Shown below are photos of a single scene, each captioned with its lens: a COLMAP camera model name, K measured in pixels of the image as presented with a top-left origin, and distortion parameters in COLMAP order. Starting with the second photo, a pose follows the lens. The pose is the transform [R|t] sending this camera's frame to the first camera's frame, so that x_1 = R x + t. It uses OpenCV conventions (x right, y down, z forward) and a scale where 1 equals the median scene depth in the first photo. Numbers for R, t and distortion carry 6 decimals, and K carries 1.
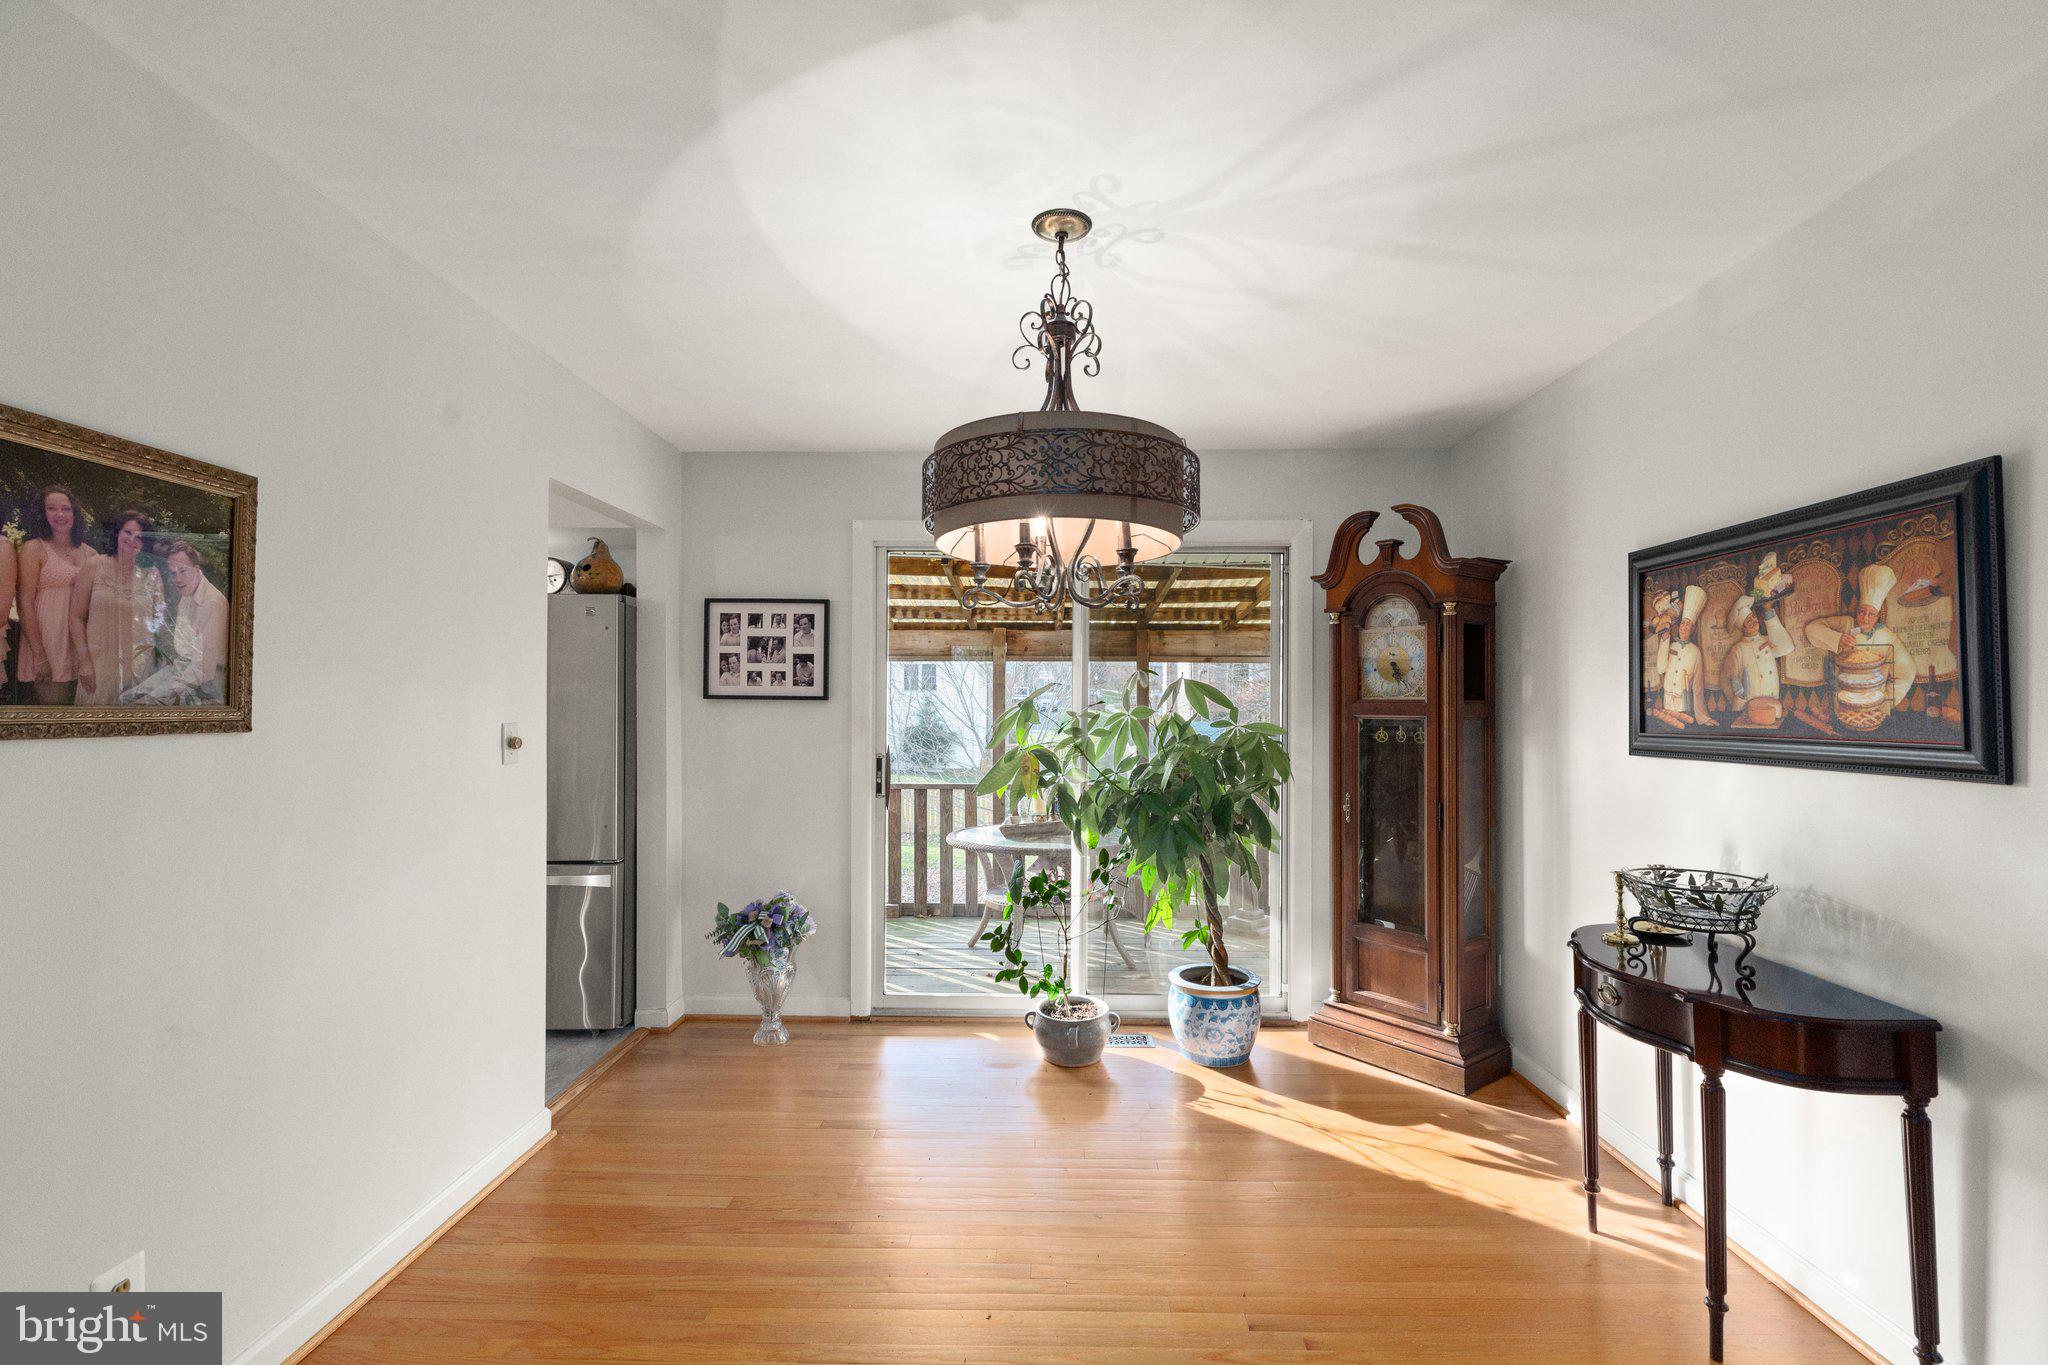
lens RADIAL K [[937.3, 0, 1027.7], [0, 937.3, 714.2], [0, 0, 1]] dist [0.001903, 0.001814]
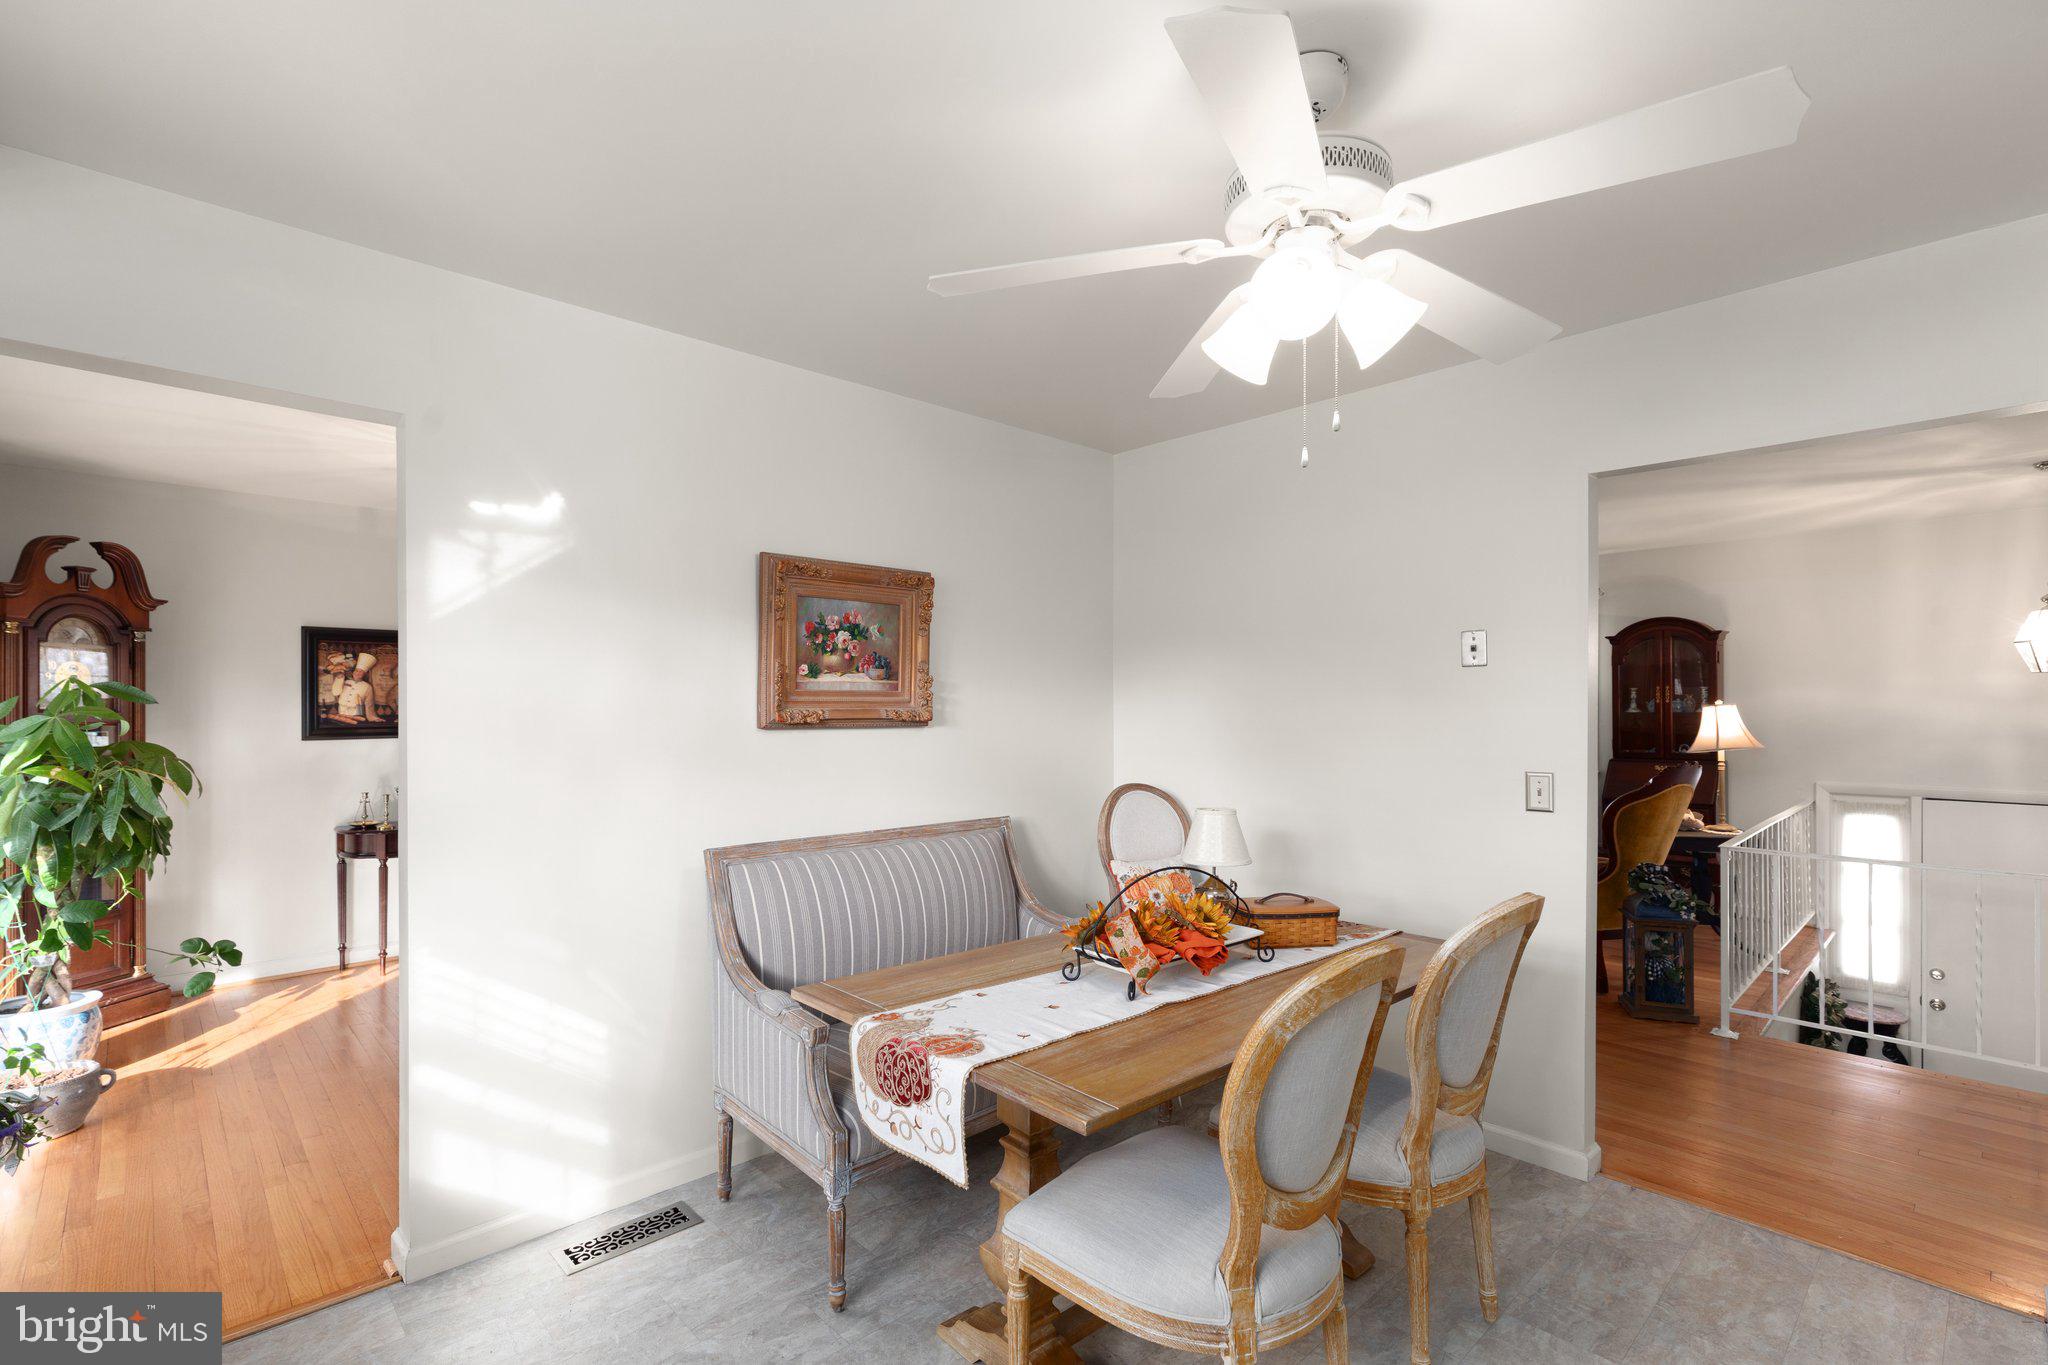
lens RADIAL K [[937.3, 0, 999.1], [0, 937.3, 707.1], [0, 0, 1]] dist [0.001903, 0.001814]
pose [[-0.713358, -0.001227, 0.700799, -1.633174], [0.007050, 0.999935, 0.008927, -0.027325], [-0.700765, 0.011308, -0.713303, 1.425603]]
